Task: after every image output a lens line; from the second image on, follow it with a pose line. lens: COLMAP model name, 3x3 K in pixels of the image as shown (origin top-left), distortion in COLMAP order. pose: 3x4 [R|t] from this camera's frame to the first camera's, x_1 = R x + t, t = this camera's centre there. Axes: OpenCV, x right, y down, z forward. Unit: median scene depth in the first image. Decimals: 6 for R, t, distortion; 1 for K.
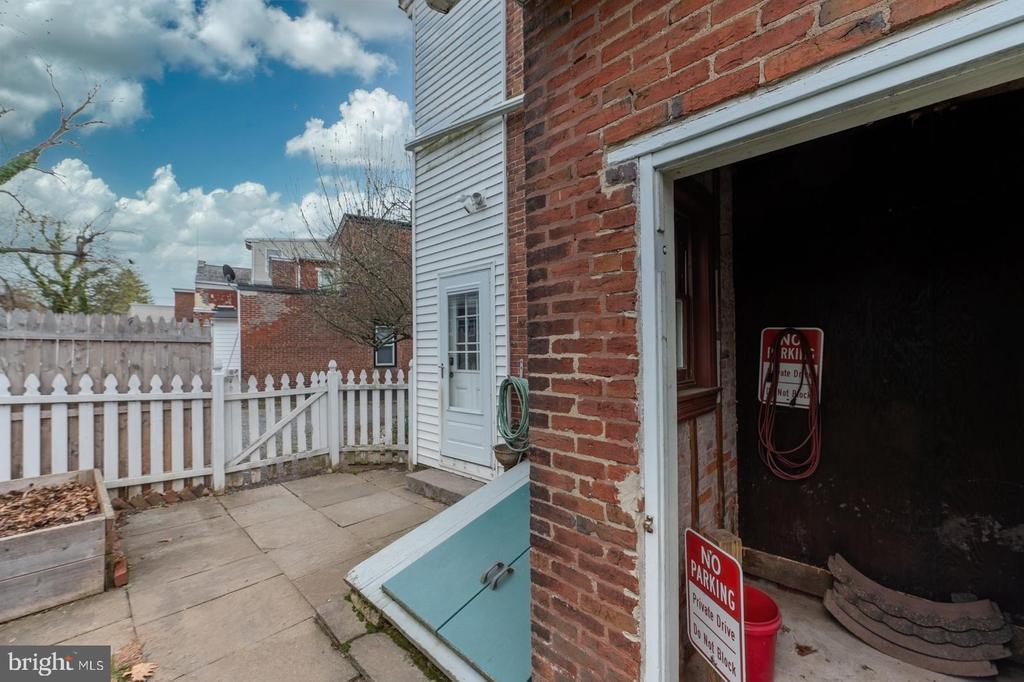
lens RADIAL K [[393.7, 0, 525.8], [0, 393.7, 351.5], [0, 0, 1]] dist [-0.004029, -0.000329]
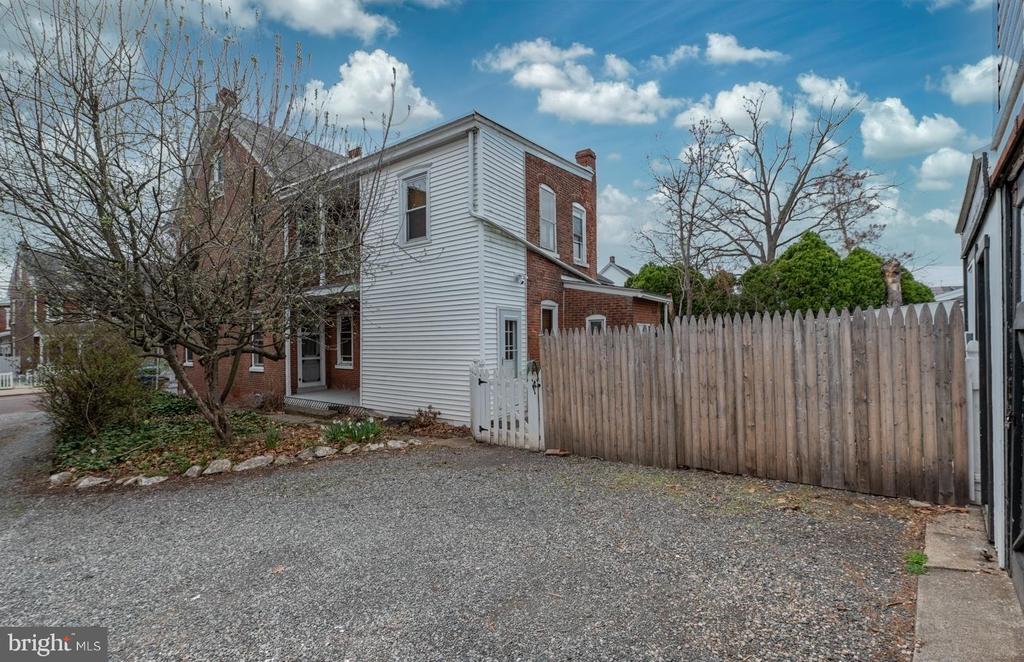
lens RADIAL K [[428.2, 0, 512.0], [0, 428.2, 331.0], [0, 0, 1]] dist [-0.000087, -0.000009]
pose [[-0.150088, 0.031446, 0.988172, -2.087759], [0.017464, 0.999422, -0.029151, -0.030953], [-0.988518, 0.012882, -0.150551, 1.229190]]
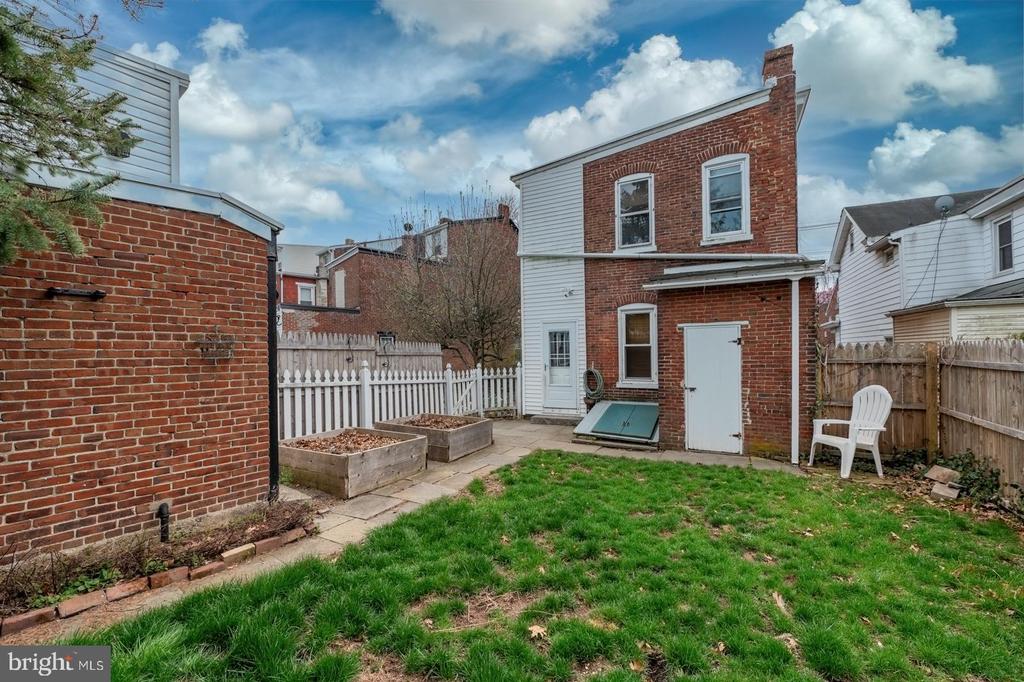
lens RADIAL K [[393.7, 0, 525.8], [0, 393.7, 351.5], [0, 0, 1]] dist [-0.004029, -0.000329]
pose [[0.956450, -0.007559, 0.291798, -0.905199], [0.009028, 0.999952, -0.003690, -0.027819], [-0.291756, 0.006164, 0.956473, -0.965221]]
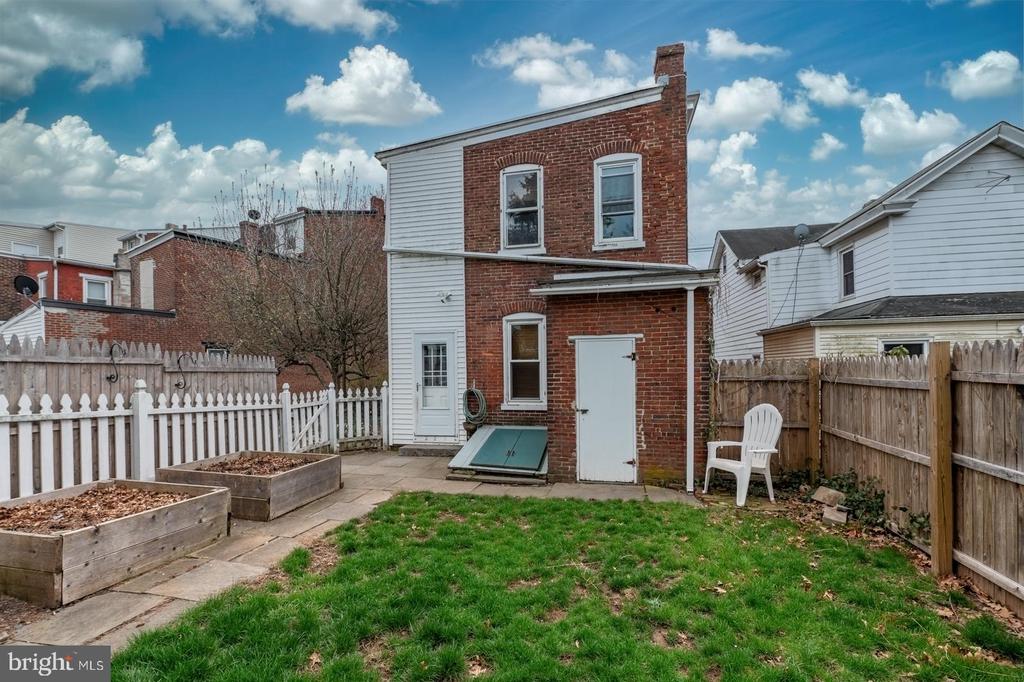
lens RADIAL K [[426.4, 0, 514.1], [0, 426.4, 367.2], [0, 0, 1]] dist [-0.000294, 0.000009]
pose [[0.857057, -0.003340, 0.515211, -0.799593], [0.007185, 0.999959, -0.005469, -0.023861], [-0.515172, 0.008389, 0.857046, -0.822898]]
